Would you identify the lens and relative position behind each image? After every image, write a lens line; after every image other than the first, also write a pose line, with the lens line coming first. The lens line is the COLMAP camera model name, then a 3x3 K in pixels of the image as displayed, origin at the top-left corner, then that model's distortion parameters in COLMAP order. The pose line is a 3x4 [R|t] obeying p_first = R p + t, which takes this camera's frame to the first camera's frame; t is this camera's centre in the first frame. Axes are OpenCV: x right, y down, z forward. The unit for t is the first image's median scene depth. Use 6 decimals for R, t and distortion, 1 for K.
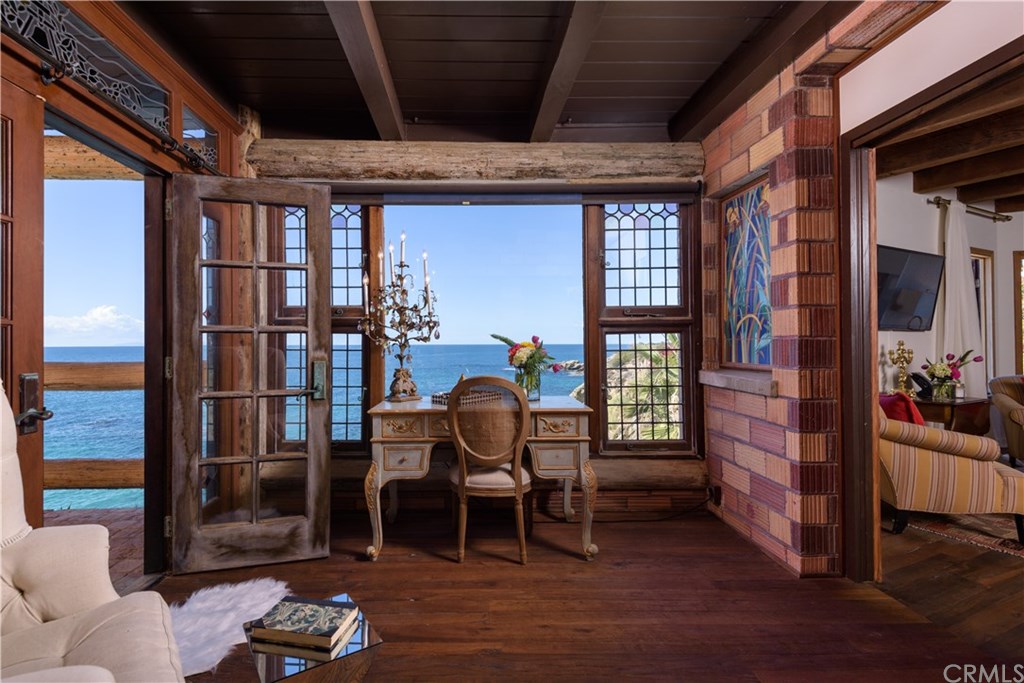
lens RADIAL K [[466.0, 0, 510.2], [0, 466.0, 334.9], [0, 0, 1]] dist [0.033546, -0.022604]
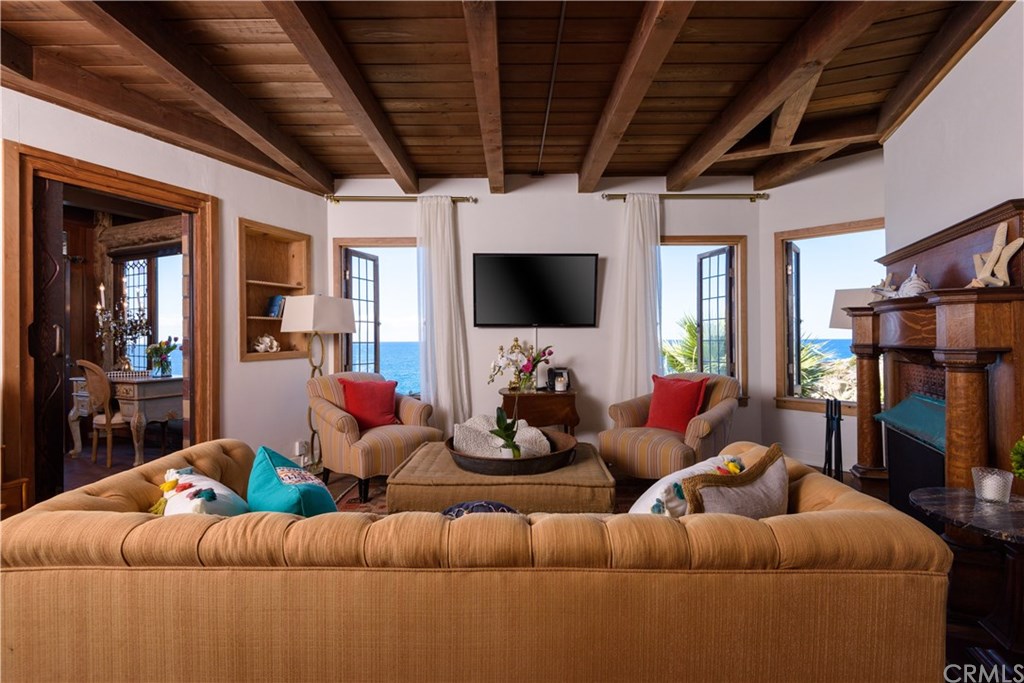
lens RADIAL K [[466.0, 0, 510.2], [0, 466.0, 334.9], [0, 0, 1]] dist [0.033546, -0.022604]
pose [[0.908858, -0.007496, -0.417038, 1.577614], [0.010979, 0.999922, 0.005953, 0.000944], [0.416961, -0.009989, 0.908869, -0.003257]]
